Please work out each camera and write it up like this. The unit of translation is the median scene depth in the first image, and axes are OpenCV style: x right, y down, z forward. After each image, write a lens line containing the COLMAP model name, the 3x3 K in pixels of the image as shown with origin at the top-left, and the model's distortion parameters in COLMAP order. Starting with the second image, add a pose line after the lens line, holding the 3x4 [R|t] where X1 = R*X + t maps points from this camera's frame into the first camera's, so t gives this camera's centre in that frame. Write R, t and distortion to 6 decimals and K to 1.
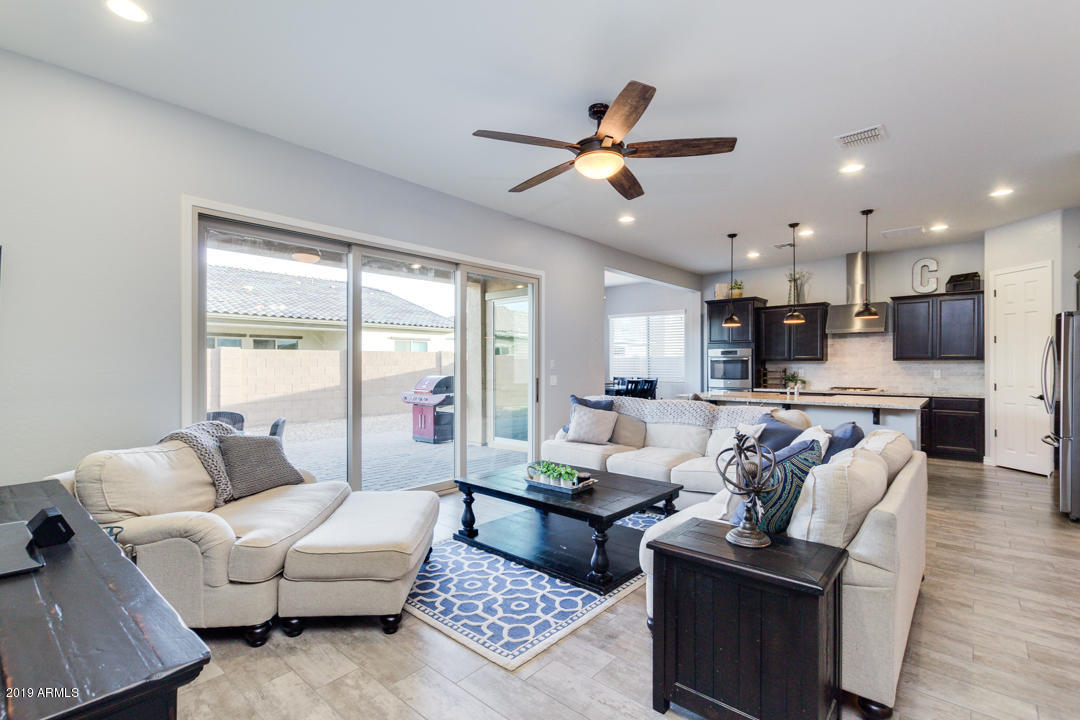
lens RADIAL K [[496.8, 0, 546.0], [0, 496.8, 363.1], [0, 0, 1]] dist [0.013805, -0.003632]
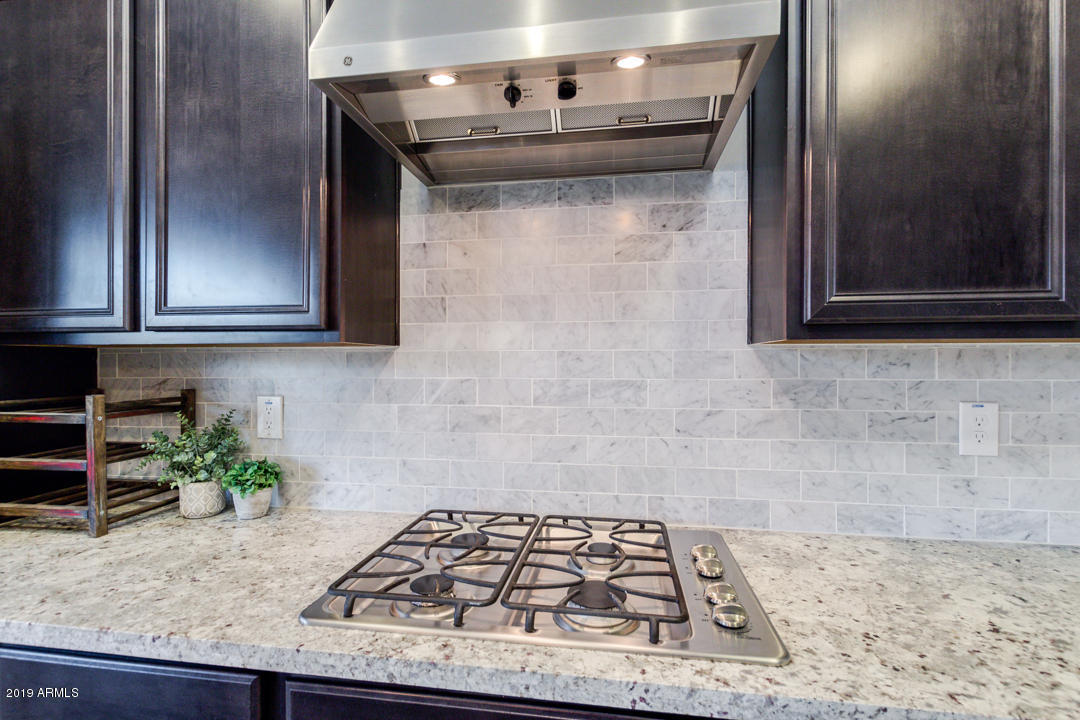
lens RADIAL K [[496.8, 0, 544.1], [0, 496.8, 364.5], [0, 0, 1]] dist [0.013805, -0.003632]
pose [[0.844666, -0.000486, 0.535293, 1.536088], [-0.002424, 0.999986, 0.004732, 0.003673], [-0.535288, -0.005294, 0.844653, 2.479938]]
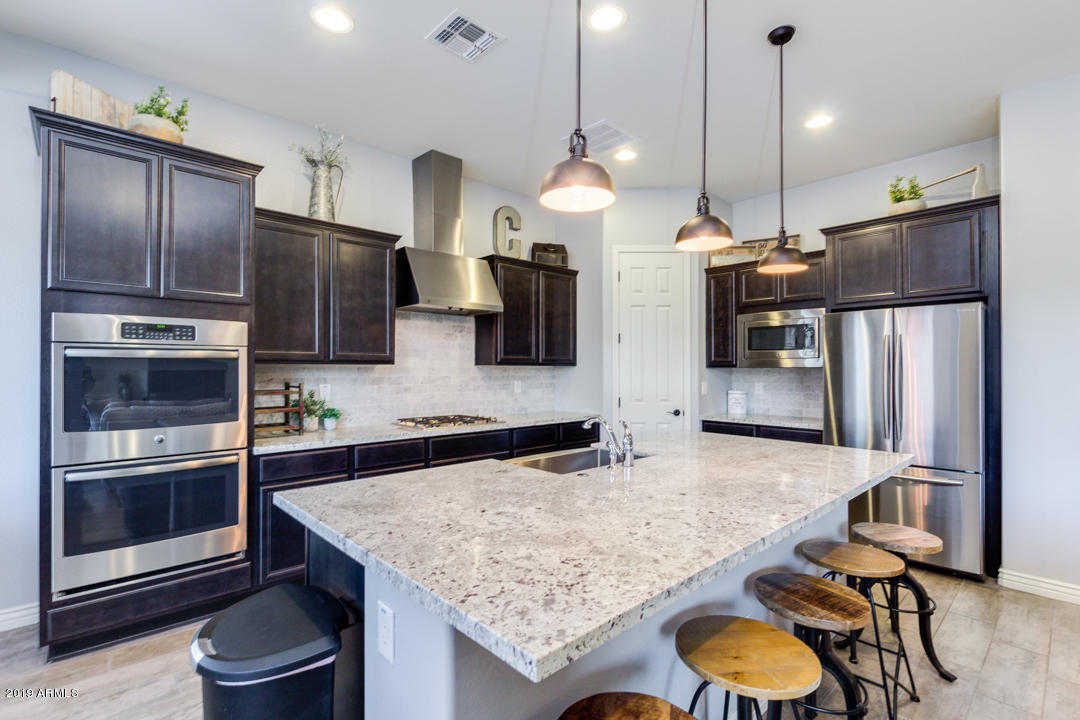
lens RADIAL K [[496.8, 0, 546.1], [0, 496.8, 369.1], [0, 0, 1]] dist [0.013805, -0.003632]
pose [[0.100063, 0.004284, 0.994972, 0.347226], [-0.000984, 0.999991, -0.004207, 0.005163], [-0.994981, -0.000558, 0.100067, 2.366436]]
